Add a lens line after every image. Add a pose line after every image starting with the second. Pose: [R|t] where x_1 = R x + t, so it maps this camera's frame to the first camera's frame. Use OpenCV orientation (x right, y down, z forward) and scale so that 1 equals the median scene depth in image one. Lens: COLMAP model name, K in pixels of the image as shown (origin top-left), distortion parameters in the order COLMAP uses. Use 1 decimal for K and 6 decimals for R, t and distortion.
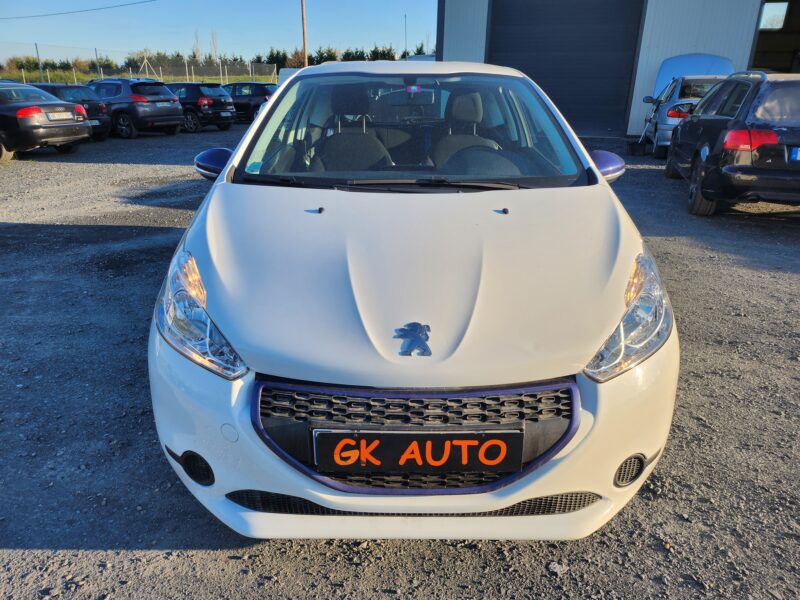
lens RADIAL K [[565.0, 0, 398.1], [0, 565.0, 300.1], [0, 0, 1]] dist [0.024937, -0.020974]
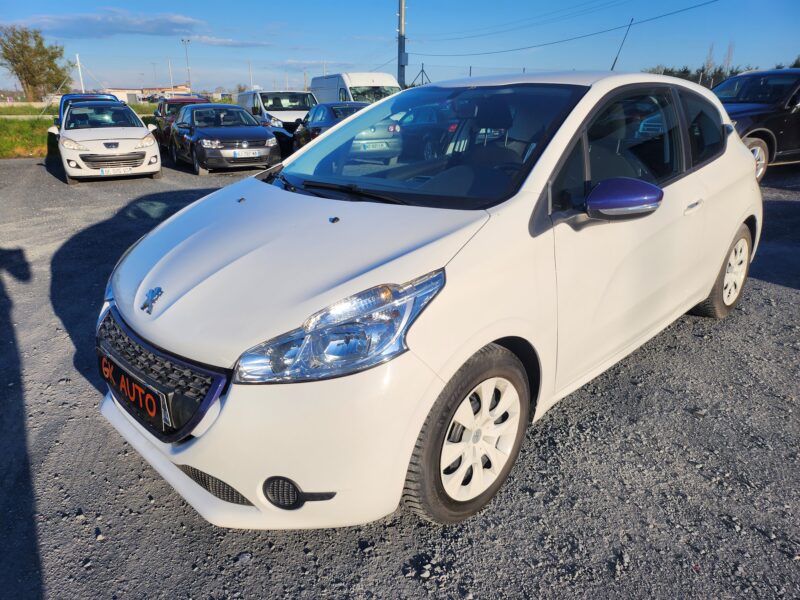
lens RADIAL K [[565.0, 0, 398.2], [0, 565.0, 296.4], [0, 0, 1]] dist [0.024937, -0.020974]
pose [[0.708462, 0.216761, -0.671637, 0.987899], [-0.237182, 0.969441, 0.062687, -0.113924], [0.664700, 0.114889, 0.738223, 0.337684]]
